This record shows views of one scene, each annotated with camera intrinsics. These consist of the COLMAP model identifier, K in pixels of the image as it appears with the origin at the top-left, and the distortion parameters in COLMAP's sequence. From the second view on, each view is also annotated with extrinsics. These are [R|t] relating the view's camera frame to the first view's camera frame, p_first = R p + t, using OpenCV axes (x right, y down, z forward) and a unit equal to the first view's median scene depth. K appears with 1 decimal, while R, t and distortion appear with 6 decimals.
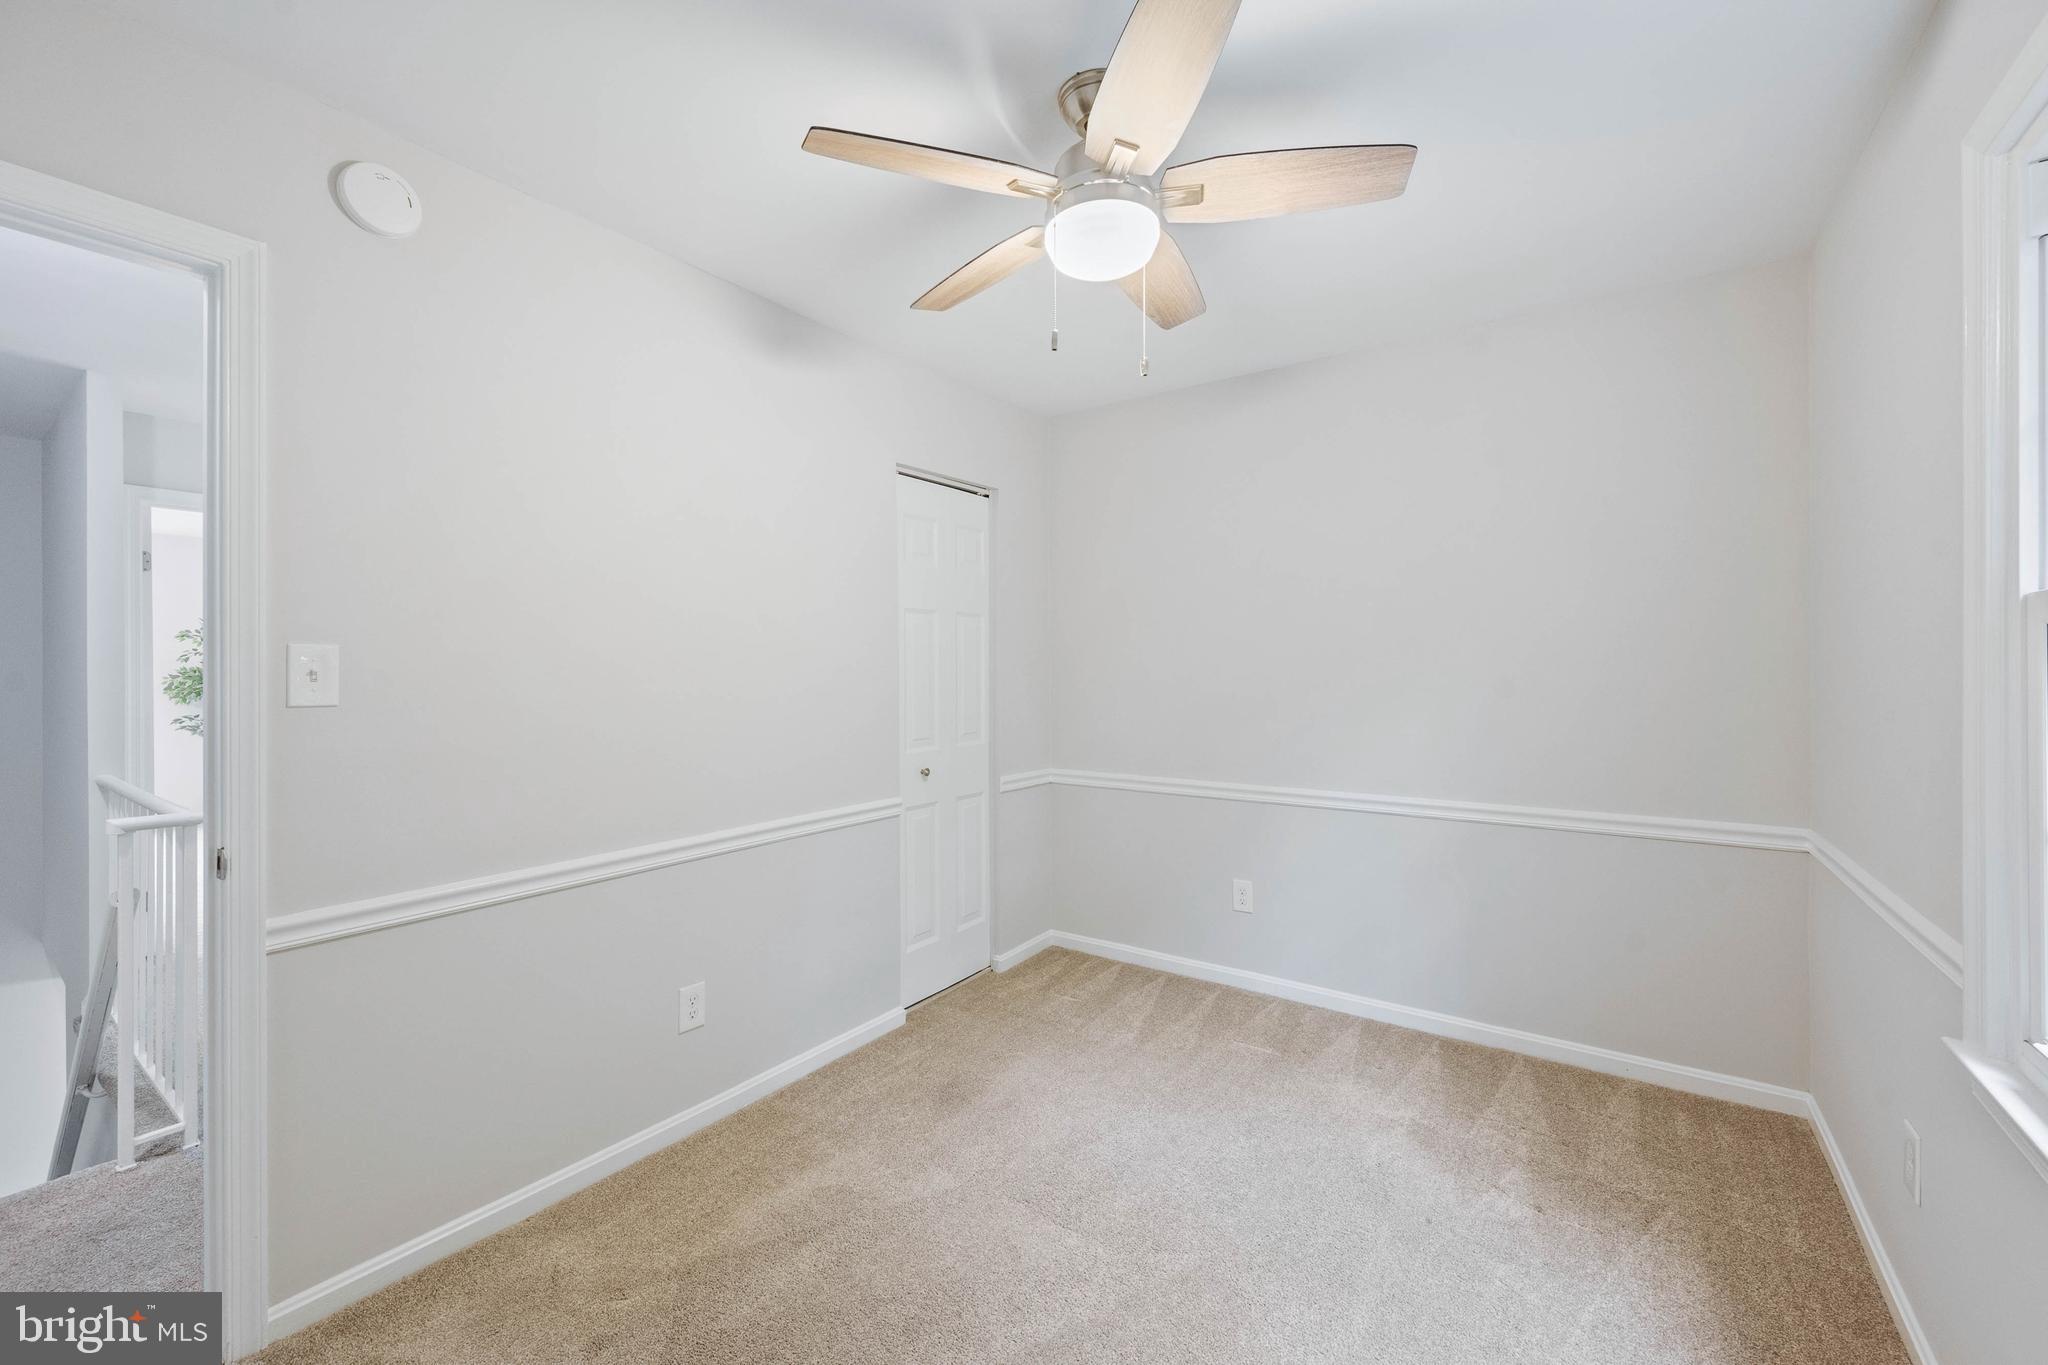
lens RADIAL K [[819.0, 0, 1032.1], [0, 819.0, 683.2], [0, 0, 1]] dist [-0.004215, -0.000326]
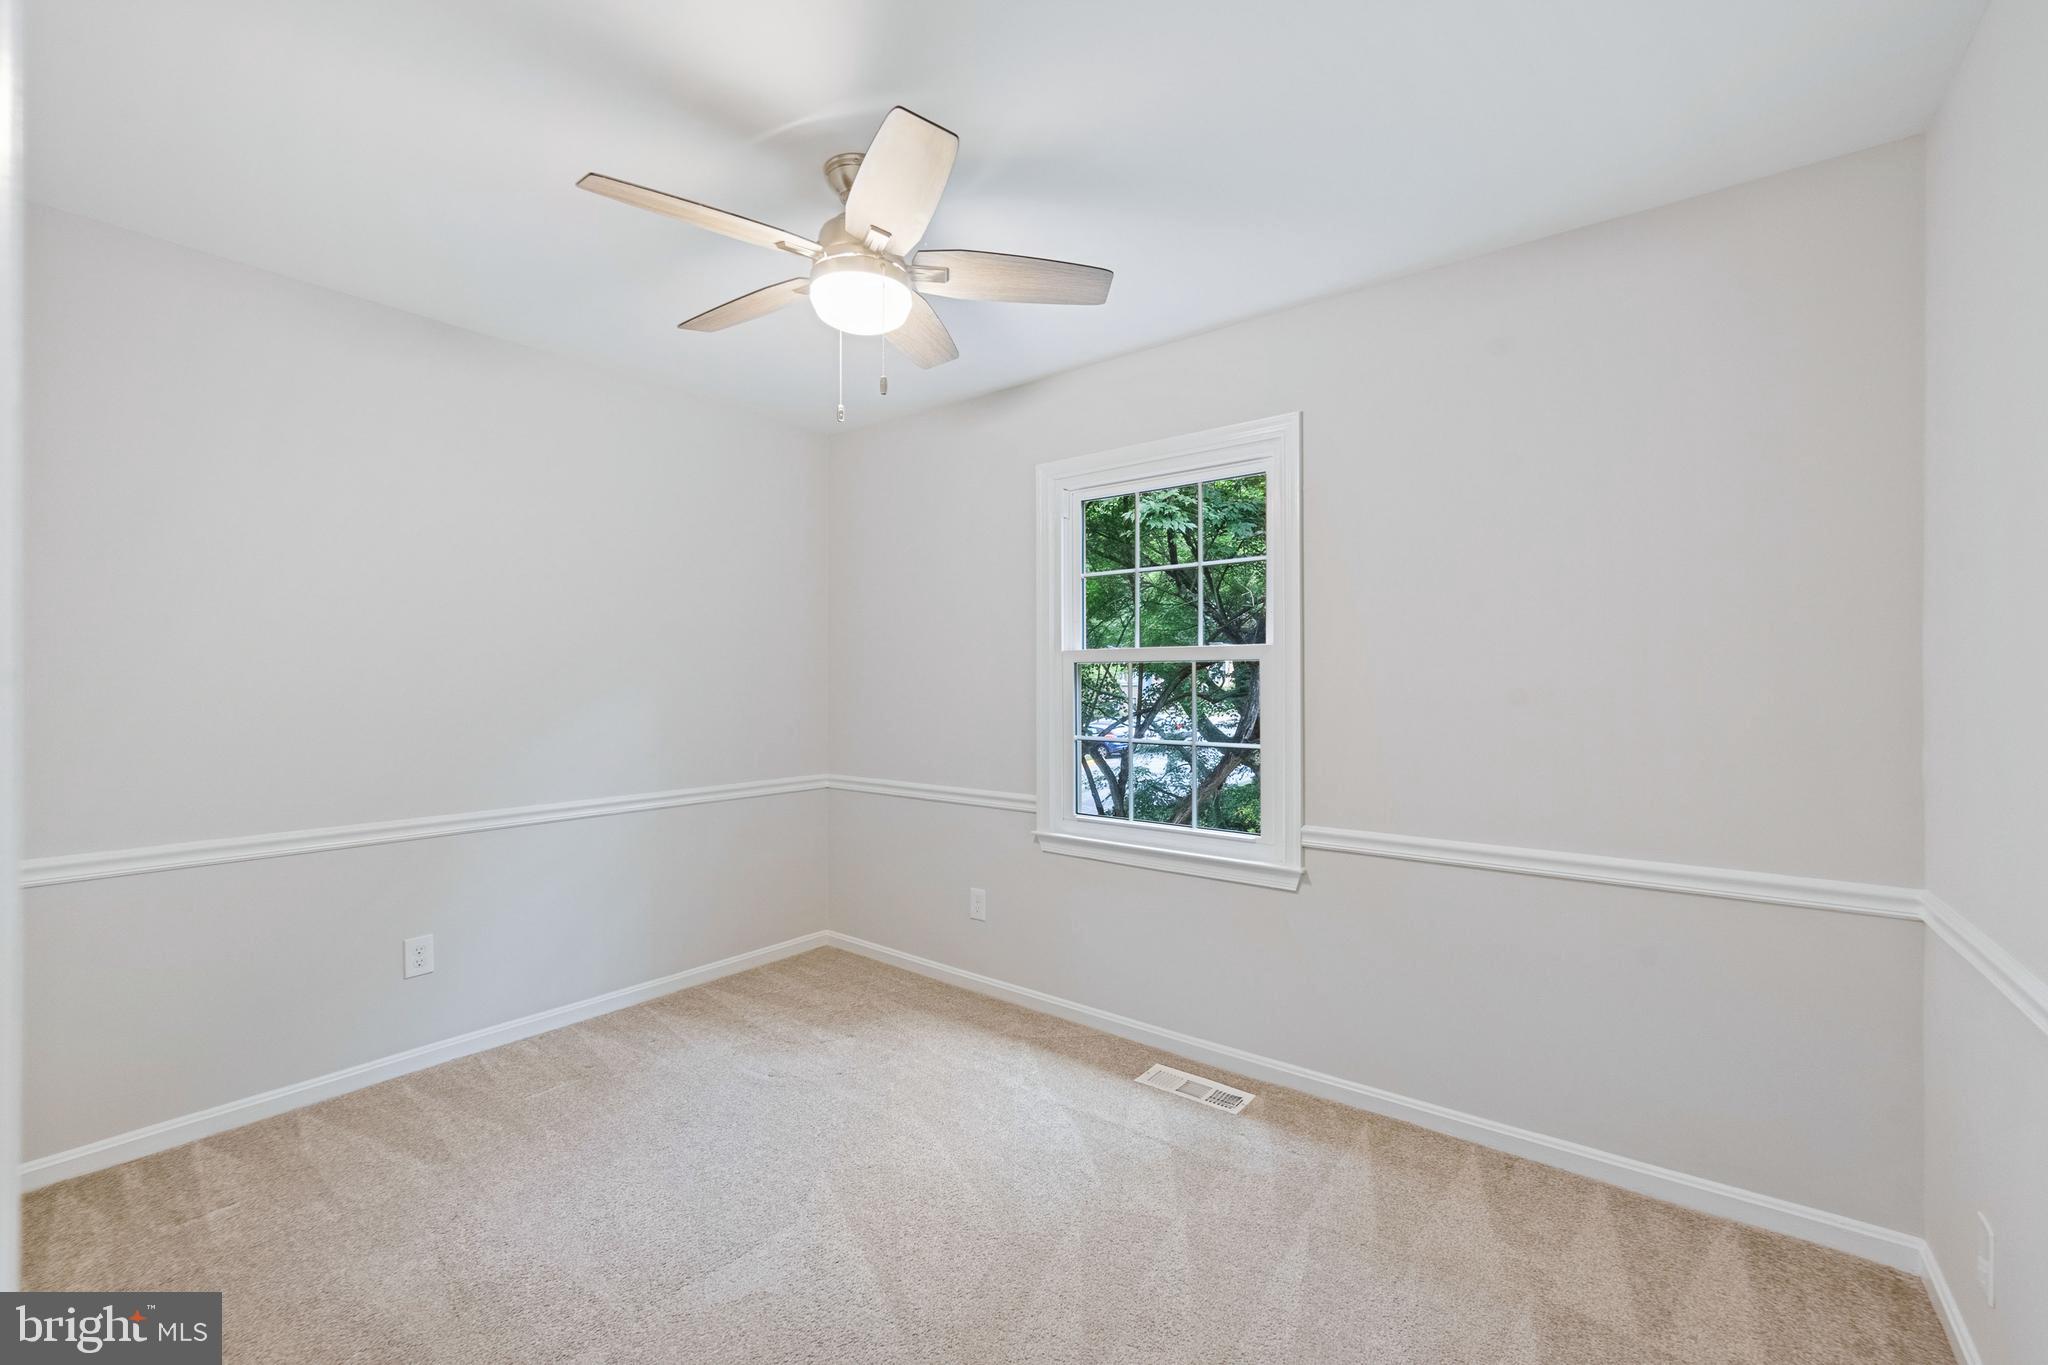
lens RADIAL K [[819.0, 0, 1026.6], [0, 819.0, 680.8], [0, 0, 1]] dist [-0.004215, -0.000326]
pose [[0.044720, 0.002033, 0.998997, -0.682519], [0.010158, 0.999945, -0.002490, -0.008355], [-0.998948, 0.010259, 0.044697, 0.456901]]
